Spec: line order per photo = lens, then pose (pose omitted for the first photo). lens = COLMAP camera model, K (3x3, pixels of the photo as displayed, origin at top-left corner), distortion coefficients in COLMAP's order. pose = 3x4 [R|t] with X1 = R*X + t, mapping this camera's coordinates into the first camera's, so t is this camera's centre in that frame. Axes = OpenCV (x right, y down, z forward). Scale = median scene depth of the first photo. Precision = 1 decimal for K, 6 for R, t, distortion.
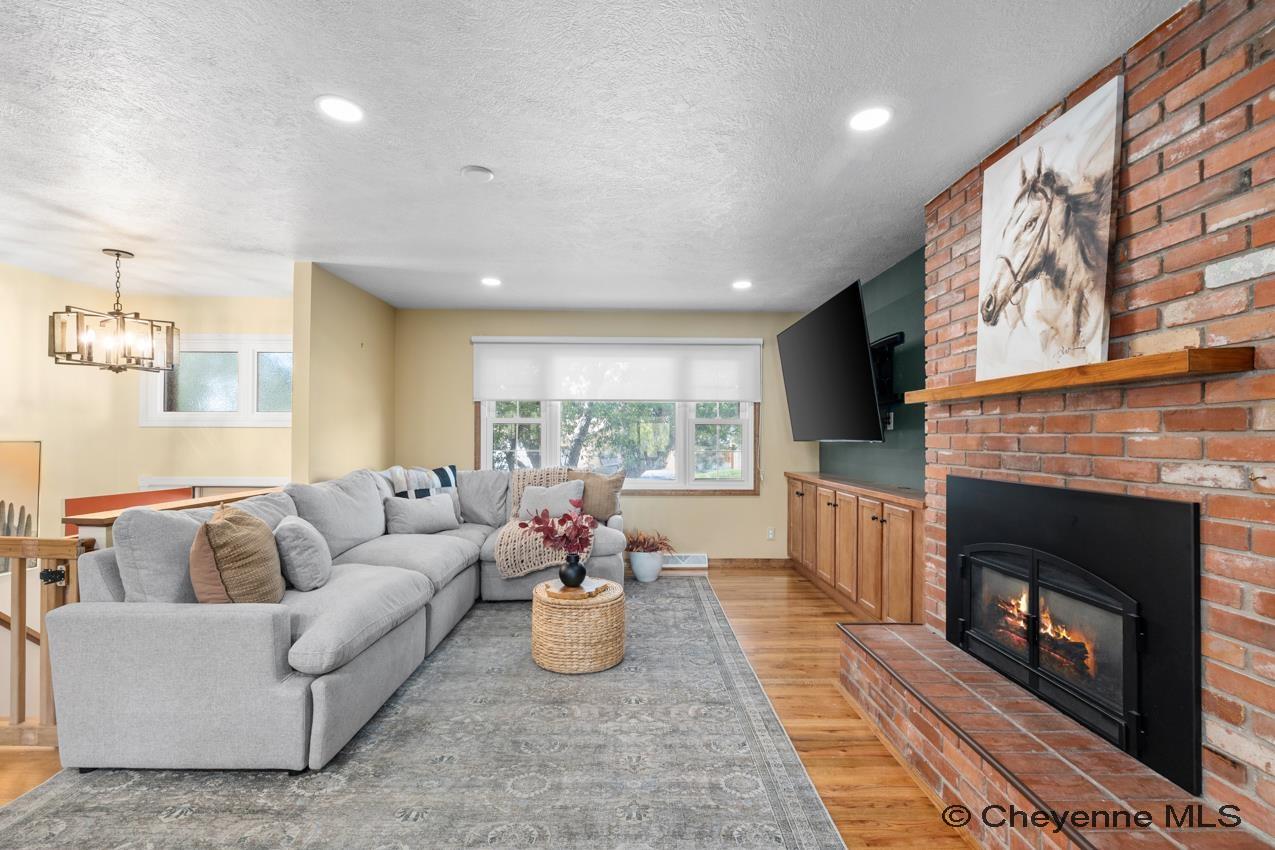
lens RADIAL K [[535.1, 0, 638.7], [0, 535.1, 442.1], [0, 0, 1]] dist [0.000459, -0.000216]
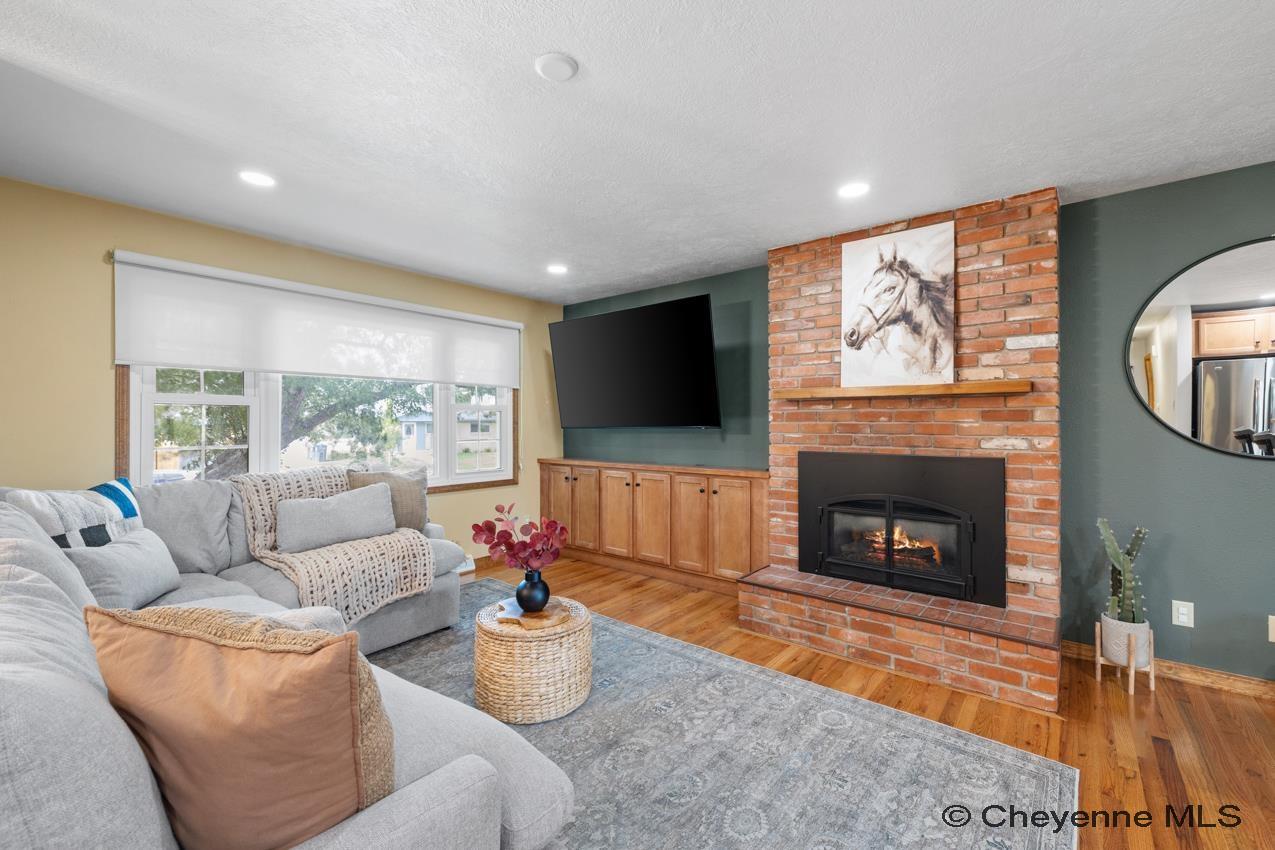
lens RADIAL K [[532.4, 0, 626.5], [0, 532.4, 425.8], [0, 0, 1]] dist [-0.000333, -0.000078]
pose [[0.656153, -0.006739, 0.754598, -0.976597], [0.009737, 0.999952, 0.000464, -0.013089], [-0.754565, 0.007043, 0.656187, 0.561615]]
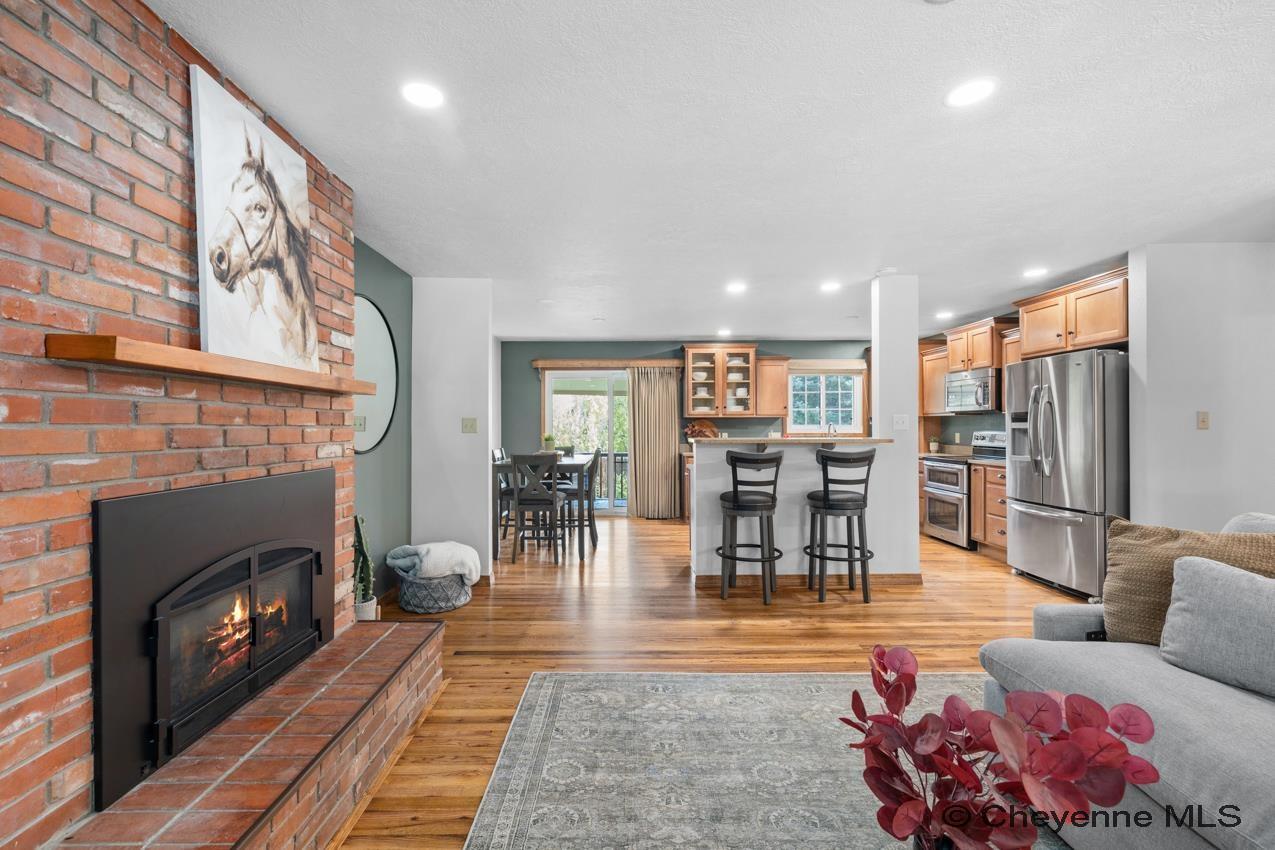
lens RADIAL K [[532.4, 0, 626.5], [0, 532.4, 425.8], [0, 0, 1]] dist [-0.000333, -0.000078]
pose [[-0.999914, 0.000758, 0.013071, 0.058842], [0.000876, 0.999959, 0.009063, -0.023894], [-0.013064, 0.009073, -0.999873, 1.974040]]
